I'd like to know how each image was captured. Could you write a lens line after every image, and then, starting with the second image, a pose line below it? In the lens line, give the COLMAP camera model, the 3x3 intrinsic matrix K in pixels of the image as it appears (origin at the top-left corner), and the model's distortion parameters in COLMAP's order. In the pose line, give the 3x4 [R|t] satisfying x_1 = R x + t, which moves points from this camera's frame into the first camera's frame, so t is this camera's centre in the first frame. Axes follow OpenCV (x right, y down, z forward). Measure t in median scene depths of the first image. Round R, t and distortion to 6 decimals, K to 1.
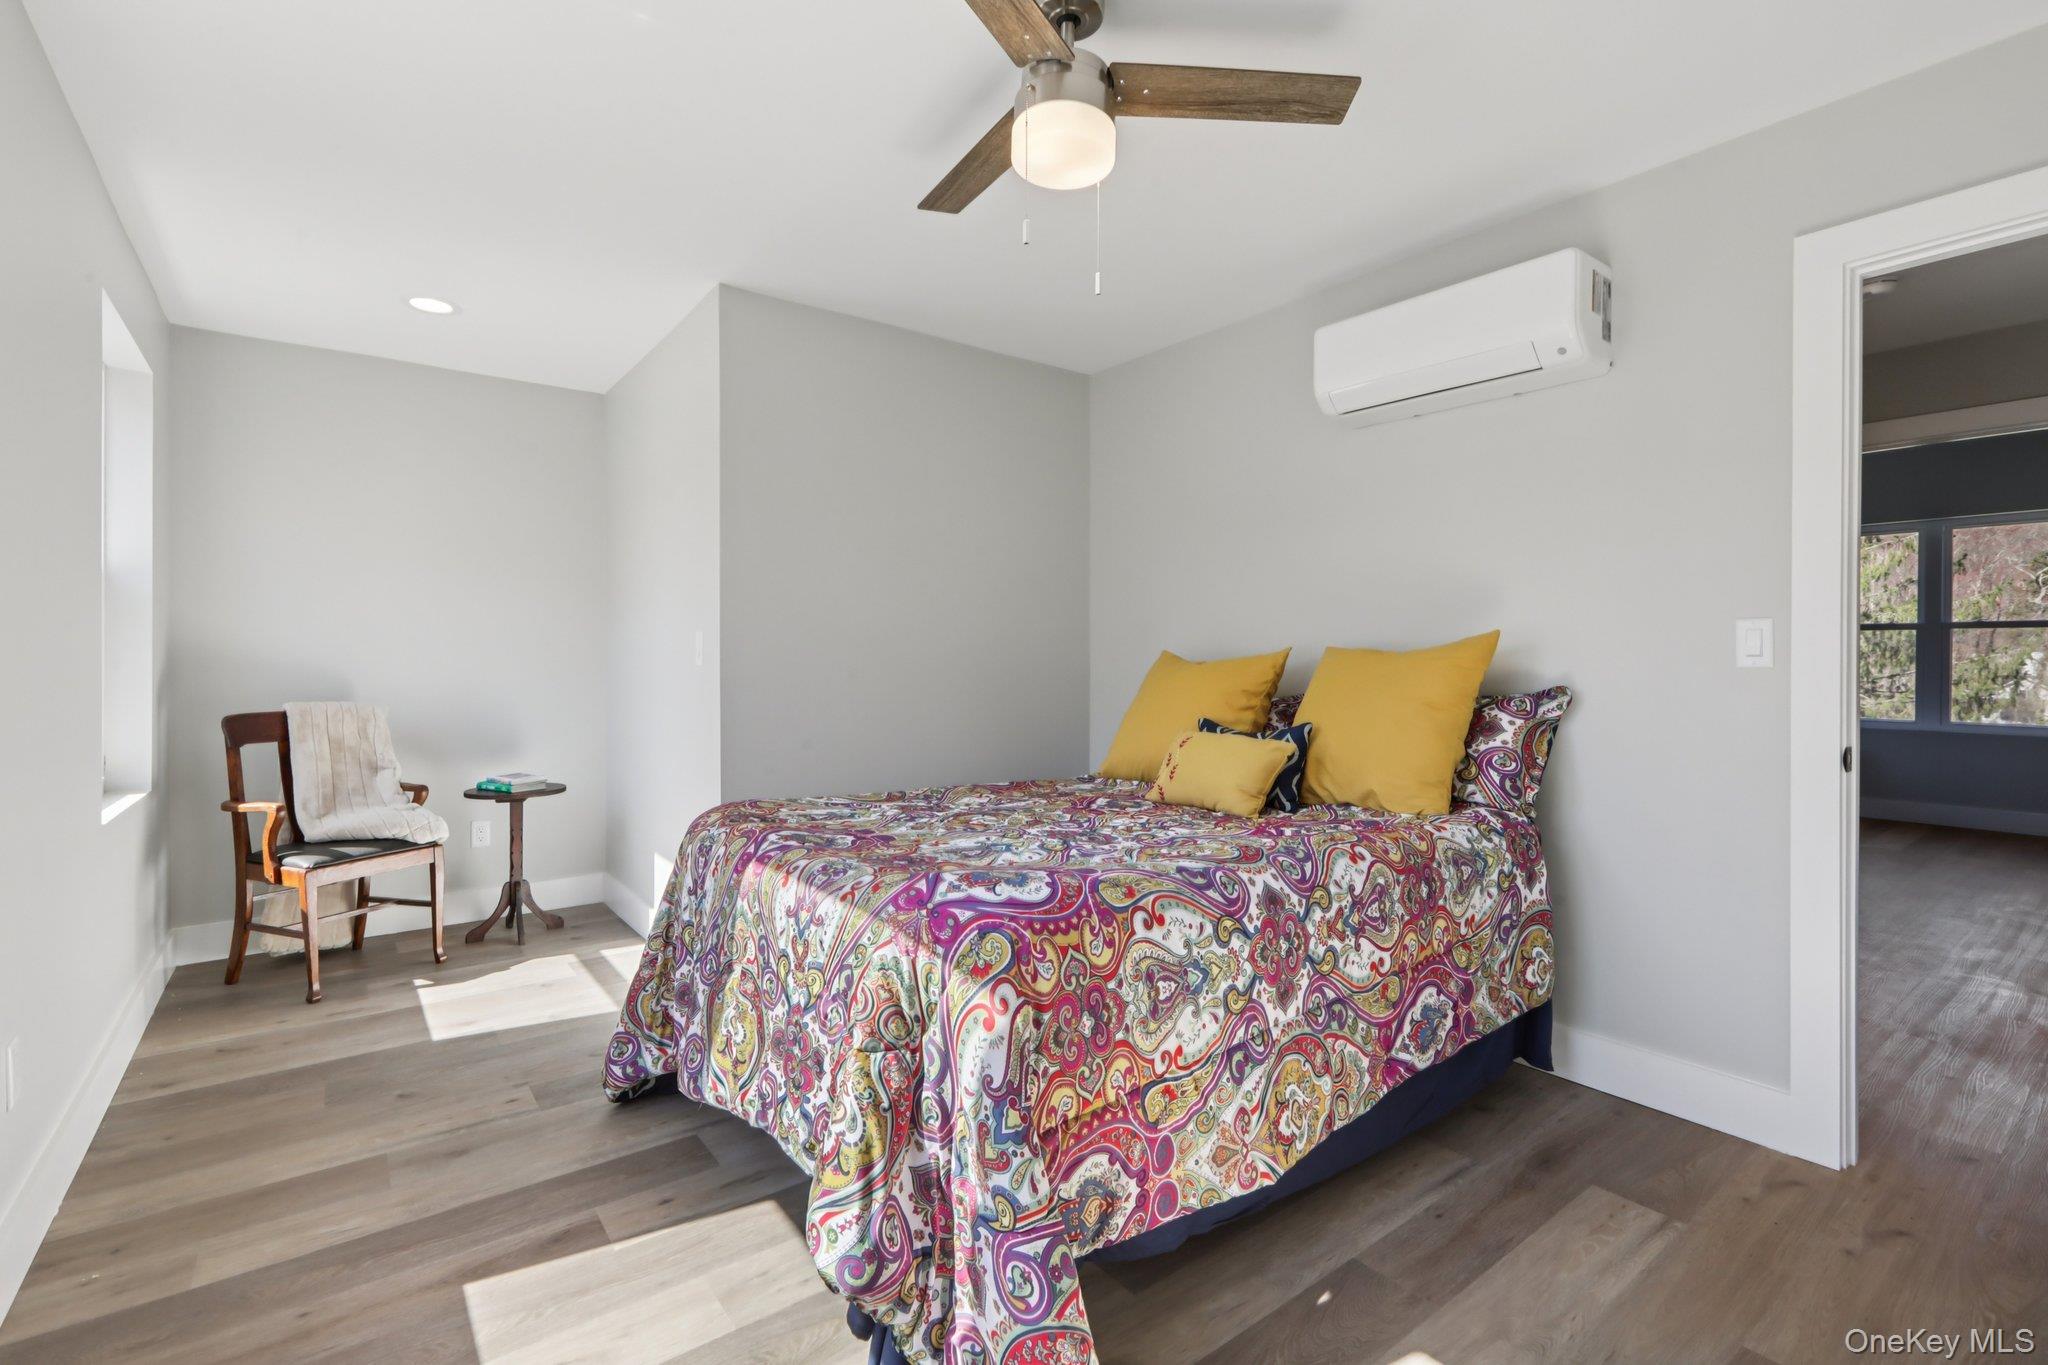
lens RADIAL K [[918.9, 0, 1029.2], [0, 918.9, 659.4], [0, 0, 1]] dist [0.001828, 0.000246]
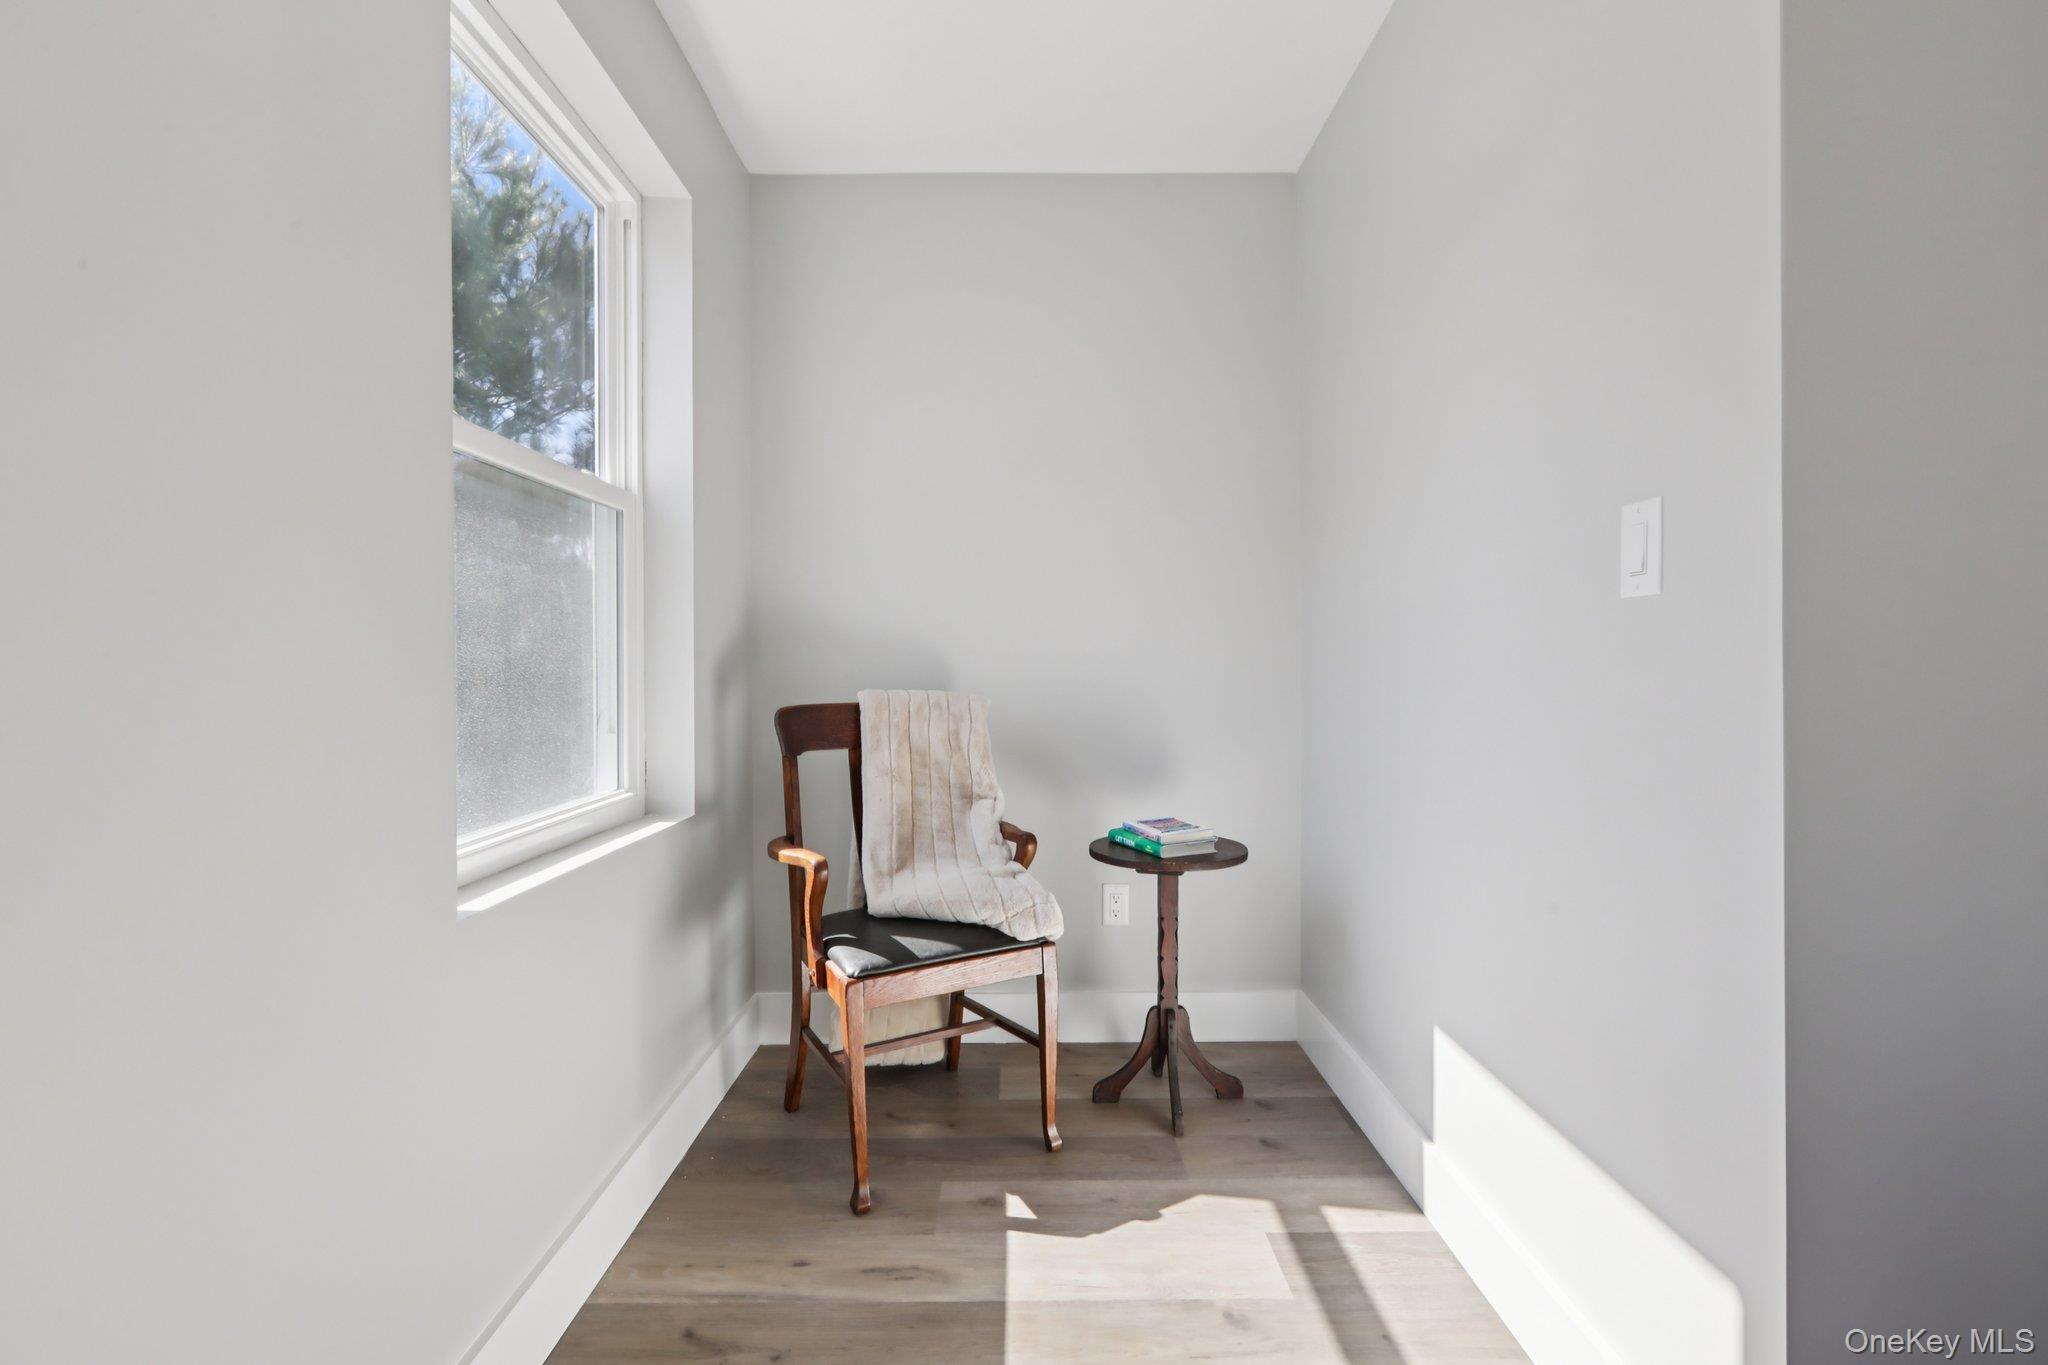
lens RADIAL K [[918.9, 0, 1029.2], [0, 918.9, 659.4], [0, 0, 1]] dist [0.001828, 0.000246]
pose [[0.801120, -0.003382, -0.598495, -0.309687], [0.004023, 0.999992, -0.000266, 0.025518], [0.598491, -0.002195, 0.801127, 0.535084]]
